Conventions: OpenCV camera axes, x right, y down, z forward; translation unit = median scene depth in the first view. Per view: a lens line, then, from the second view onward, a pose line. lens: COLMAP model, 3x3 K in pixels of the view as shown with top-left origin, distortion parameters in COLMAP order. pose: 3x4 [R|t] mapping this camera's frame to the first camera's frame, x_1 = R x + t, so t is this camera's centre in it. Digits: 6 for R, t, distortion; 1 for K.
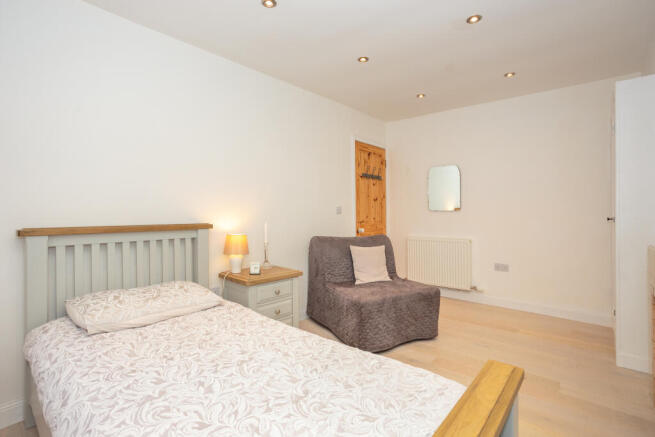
lens RADIAL K [[317.7, 0, 326.1], [0, 317.7, 217.7], [0, 0, 1]] dist [-0.035268, 0.021387]
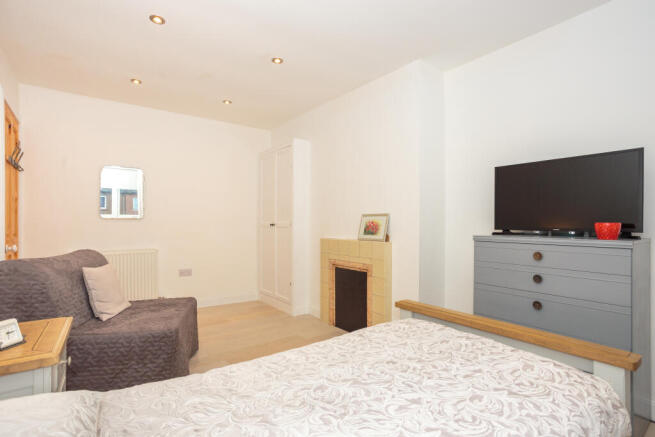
lens RADIAL K [[317.7, 0, 326.1], [0, 317.7, 221.9], [0, 0, 1]] dist [-0.035268, 0.021387]
pose [[0.268261, 0.010083, 0.963294, -0.426437], [0.002247, 0.999936, -0.011093, 0.000292], [-0.963344, 0.005141, 0.268221, 0.329848]]
